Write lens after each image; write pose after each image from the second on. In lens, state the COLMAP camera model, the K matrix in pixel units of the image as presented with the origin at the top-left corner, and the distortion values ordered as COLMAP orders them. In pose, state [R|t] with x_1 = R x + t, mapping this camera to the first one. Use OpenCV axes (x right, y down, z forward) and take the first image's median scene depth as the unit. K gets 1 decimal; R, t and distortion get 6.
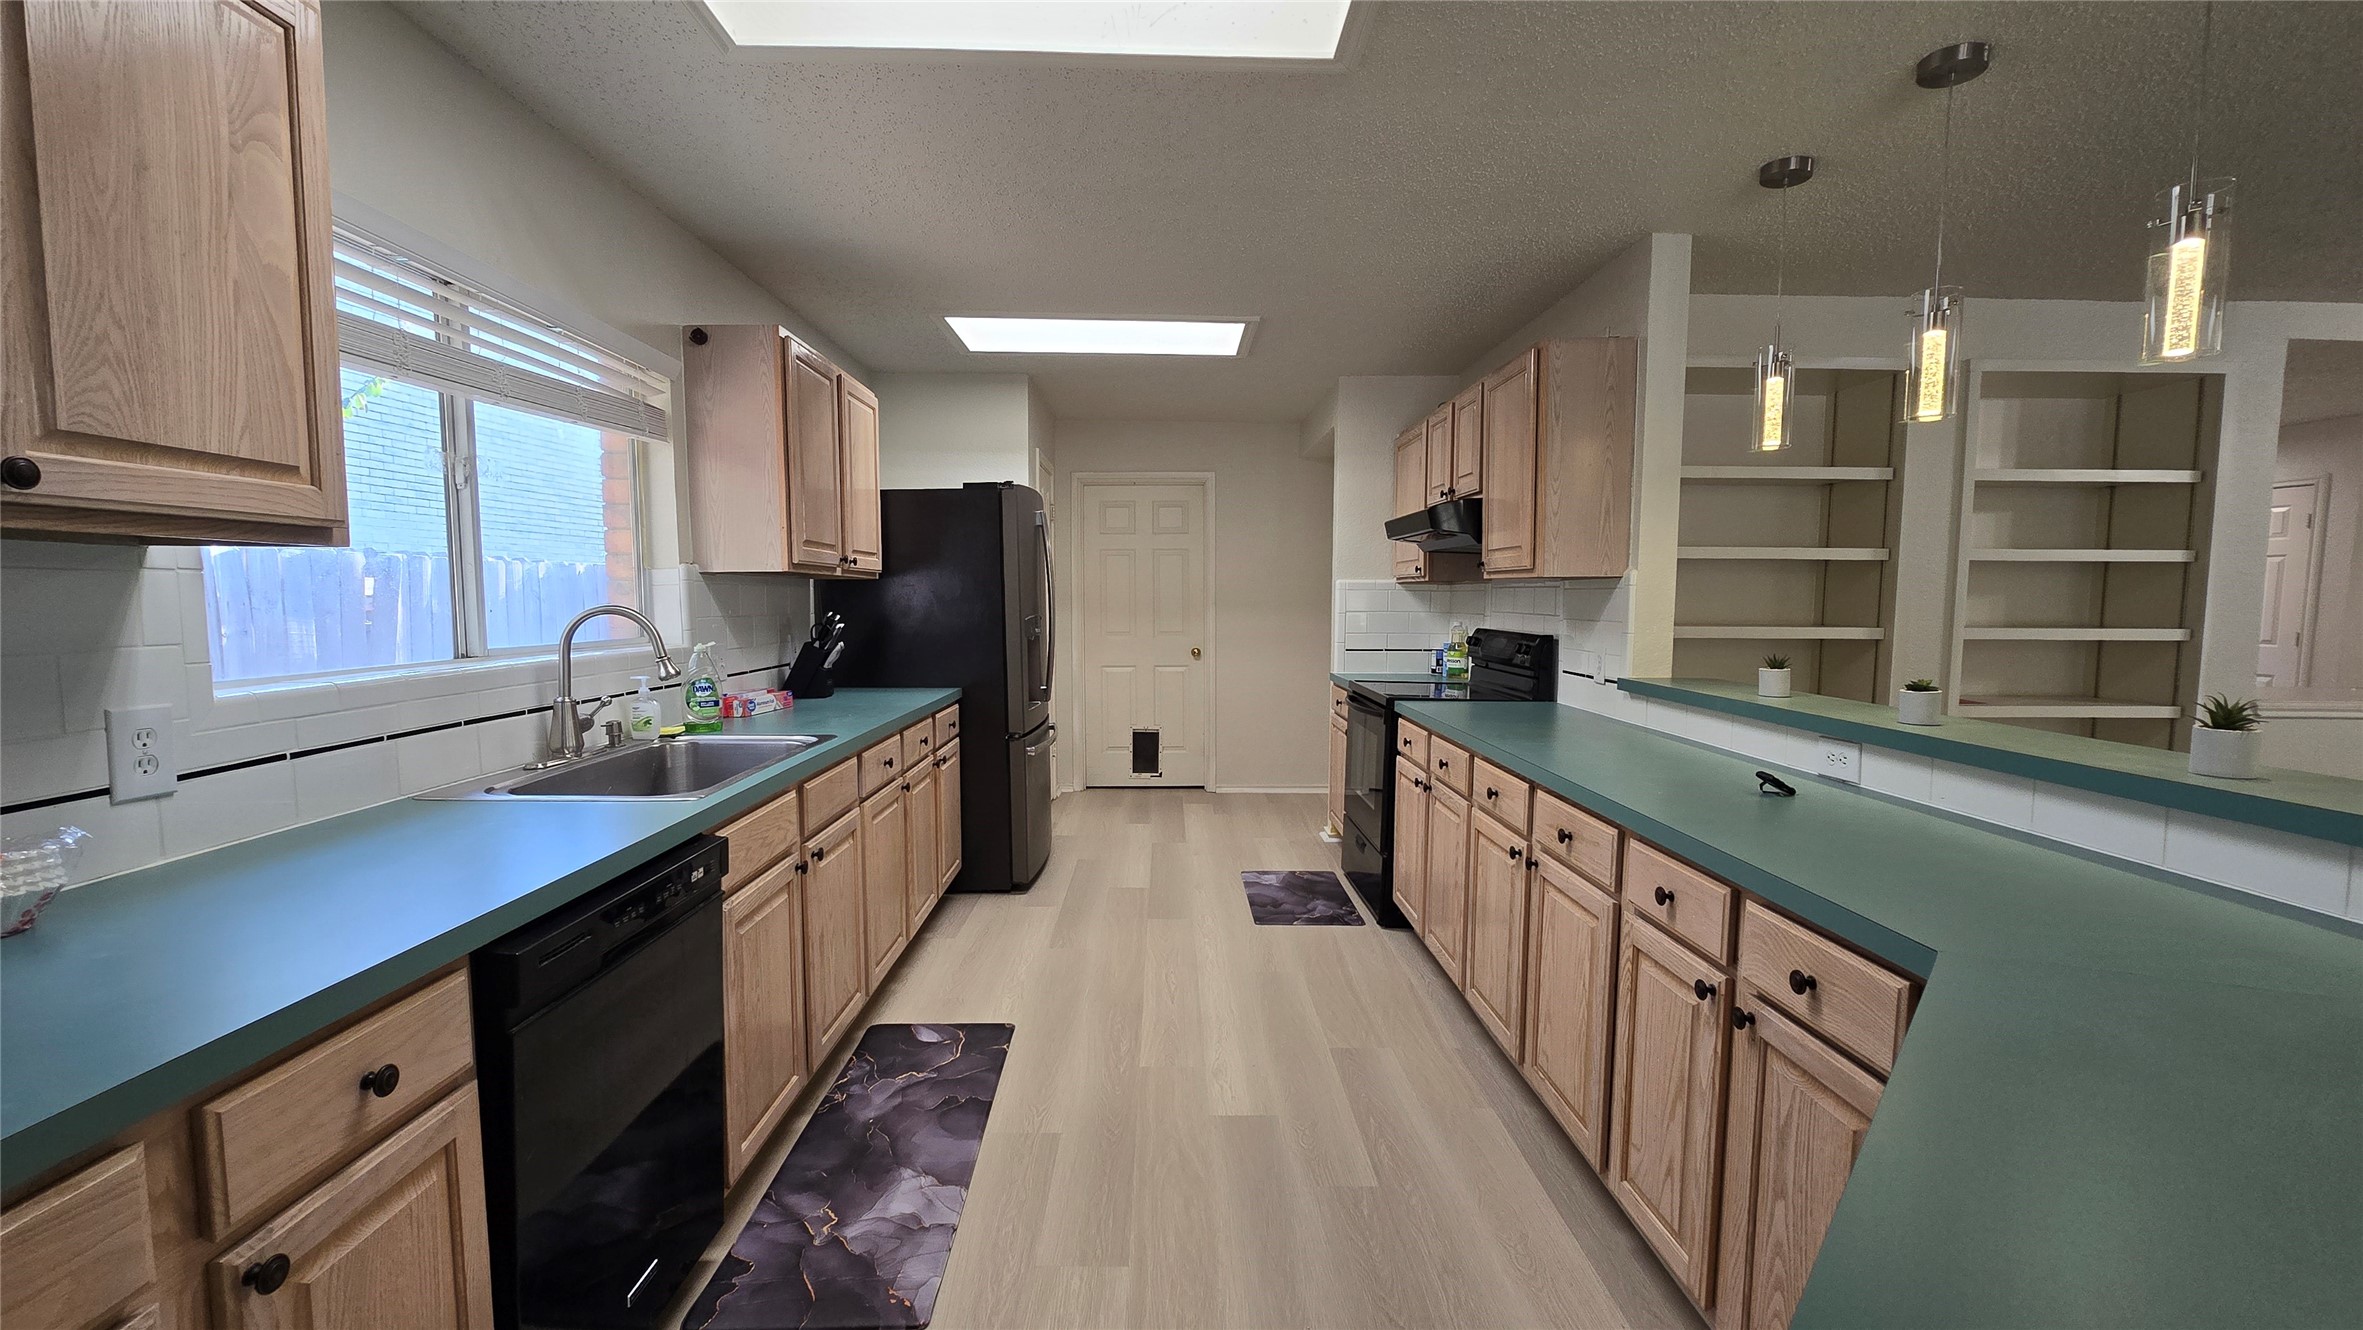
lens RADIAL K [[968.5, 0, 1178.6], [0, 968.5, 672.4], [0, 0, 1]] dist [-0.003465, 0.000233]
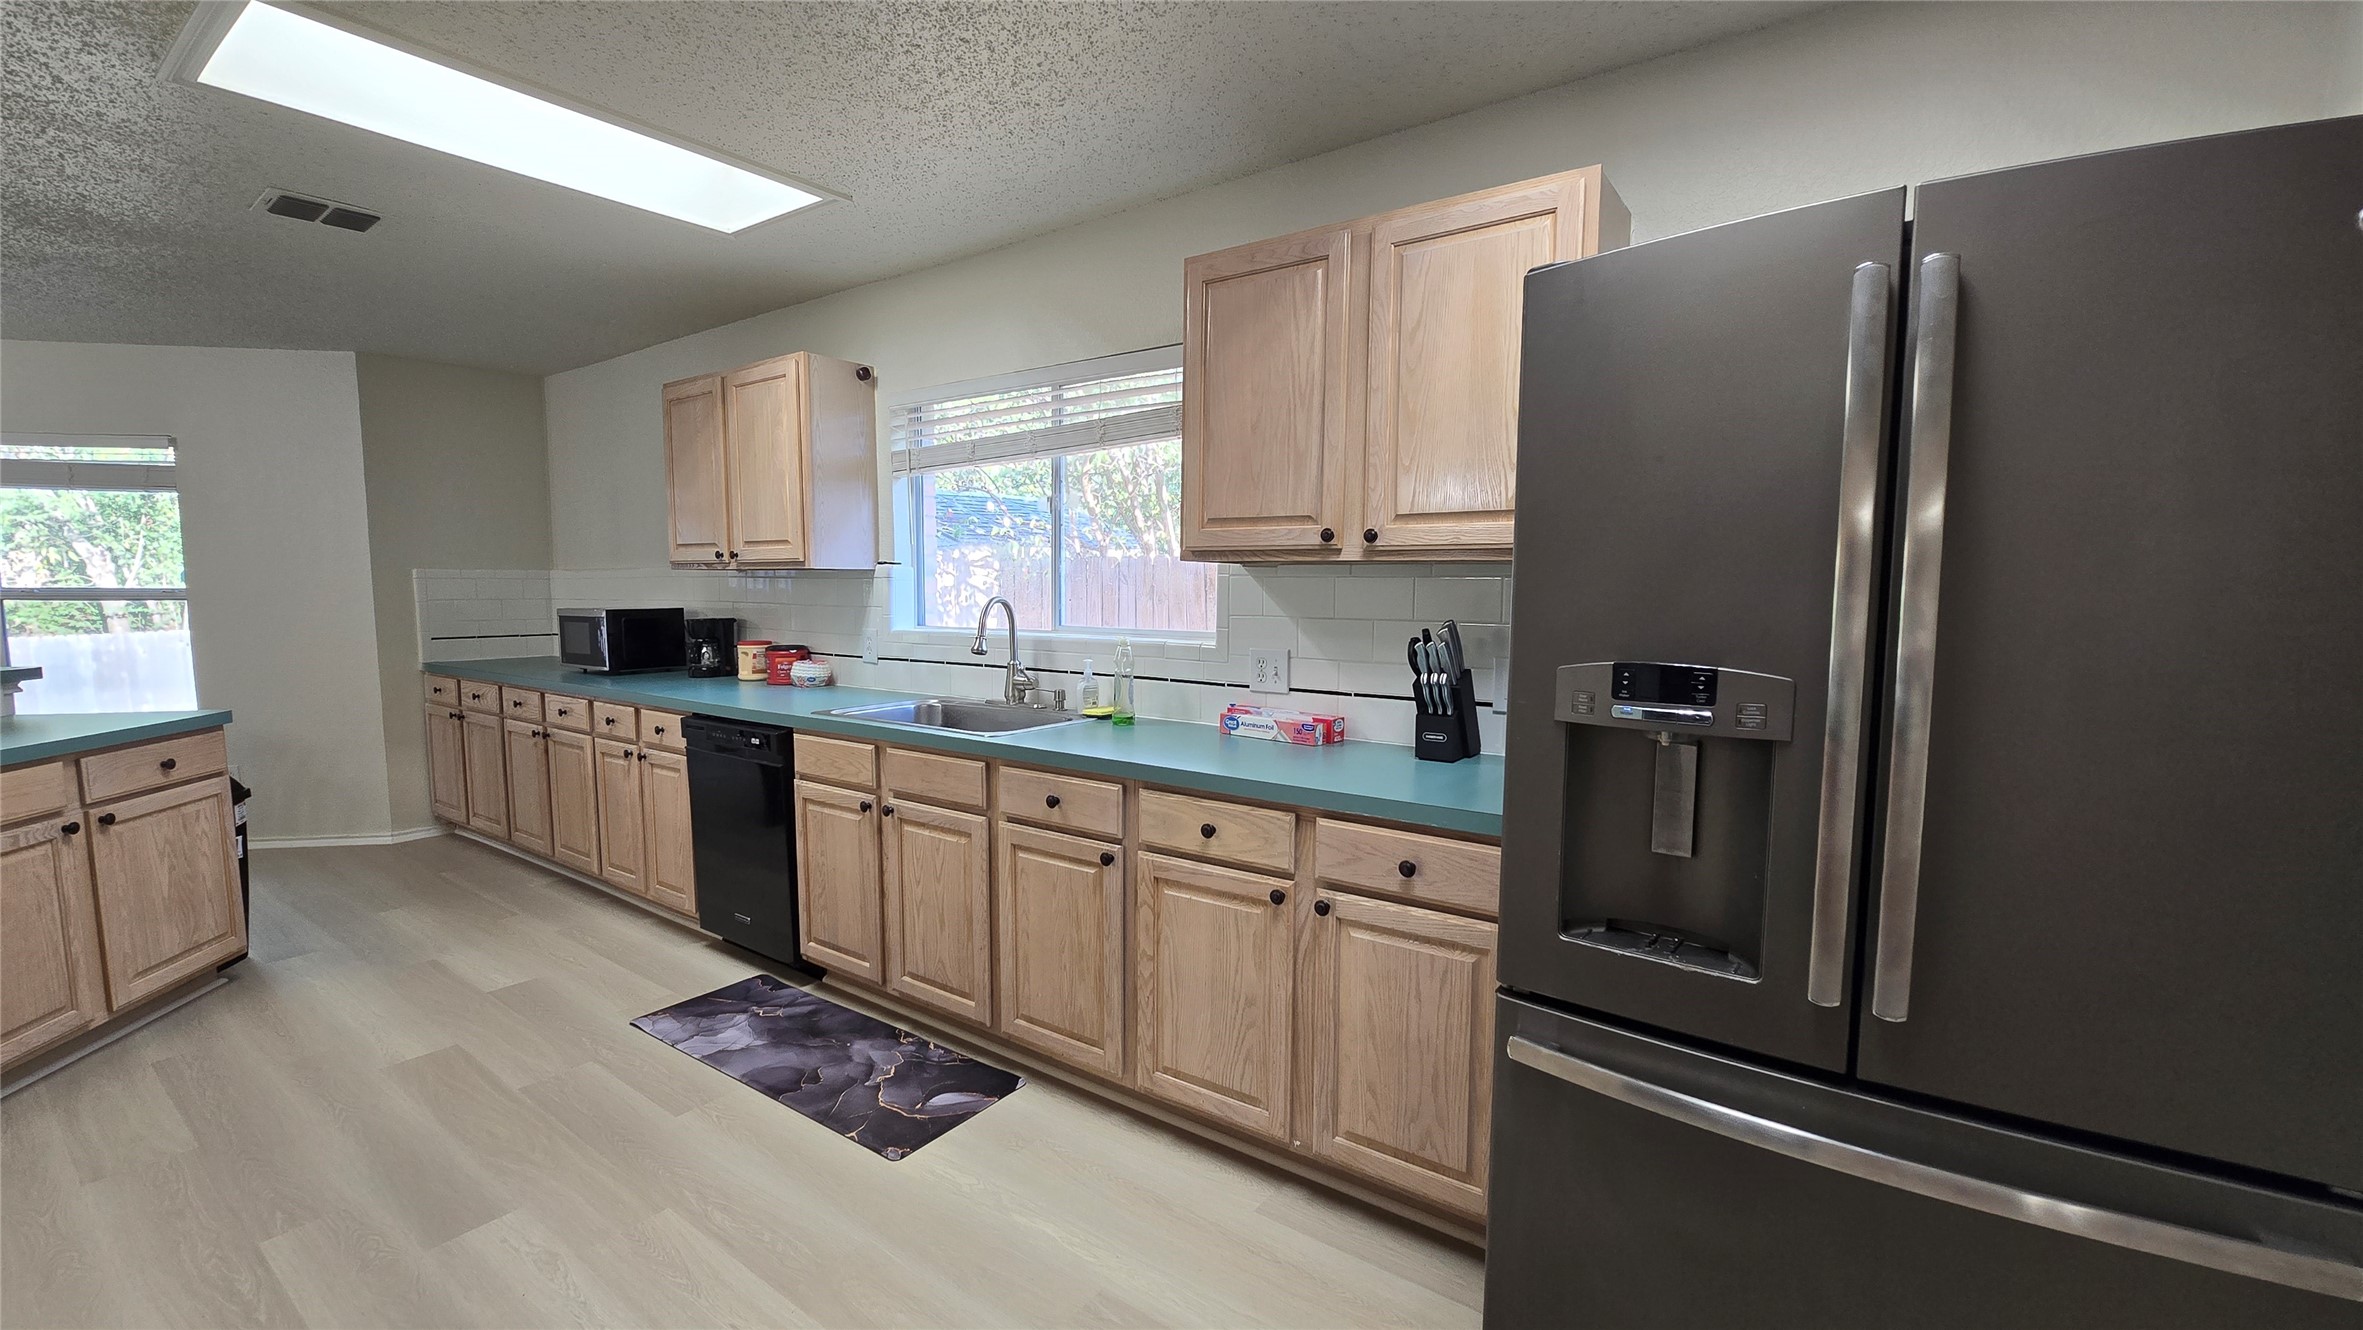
lens RADIAL K [[968.5, 0, 1172.2], [0, 968.5, 682.6], [0, 0, 1]] dist [-0.003465, 0.000233]
pose [[-0.607683, 0.070942, -0.791005, 0.334572], [-0.066915, 0.987887, 0.140006, -0.152515], [0.791355, 0.138009, -0.595575, 1.964141]]
